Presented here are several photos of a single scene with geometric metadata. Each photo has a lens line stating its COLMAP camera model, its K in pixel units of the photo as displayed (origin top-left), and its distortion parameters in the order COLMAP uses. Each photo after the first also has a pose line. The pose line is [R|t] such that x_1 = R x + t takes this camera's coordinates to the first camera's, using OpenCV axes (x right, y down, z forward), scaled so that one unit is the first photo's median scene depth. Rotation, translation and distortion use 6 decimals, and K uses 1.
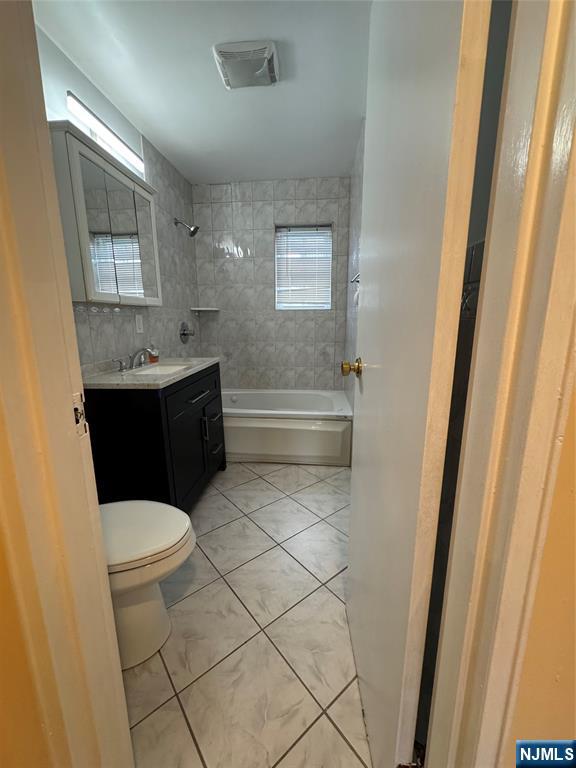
lens RADIAL K [[313.1, 0, 286.7], [0, 313.1, 383.7], [0, 0, 1]] dist [-0.003017, 0.000358]
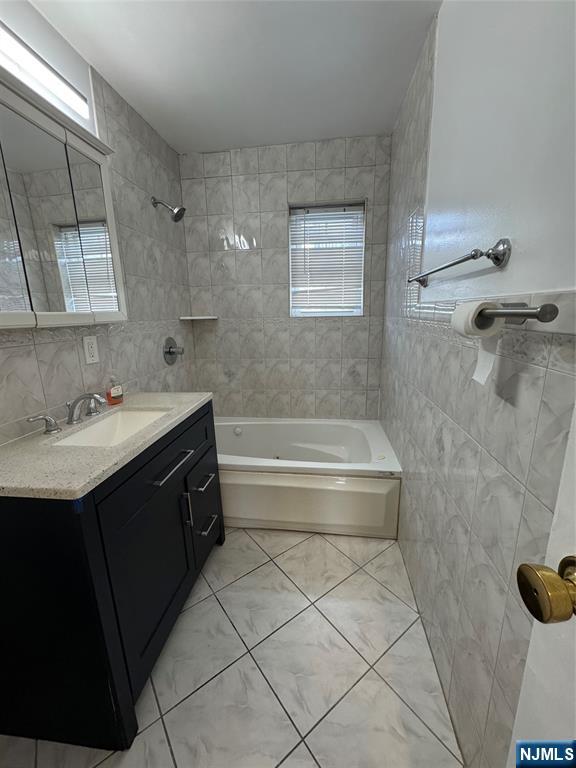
lens RADIAL K [[313.1, 0, 289.1], [0, 313.1, 384.7], [0, 0, 1]] dist [-0.003017, 0.000358]
pose [[0.999447, -0.006987, -0.032508, -0.016352], [0.007629, 0.999777, 0.019678, -0.098054], [0.032363, -0.019915, 0.999278, 0.262194]]
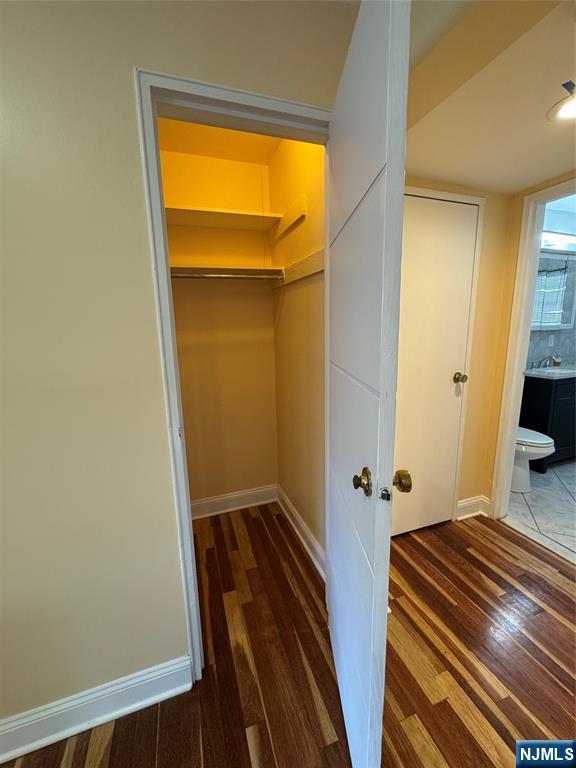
lens RADIAL K [[313.1, 0, 291.1], [0, 313.1, 382.0], [0, 0, 1]] dist [-0.003017, 0.000358]
pose [[0.425699, 0.159399, -0.890714, 0.301864], [-0.164807, 0.981555, 0.096889, 0.056042], [0.889730, 0.105551, 0.444117, -0.625451]]
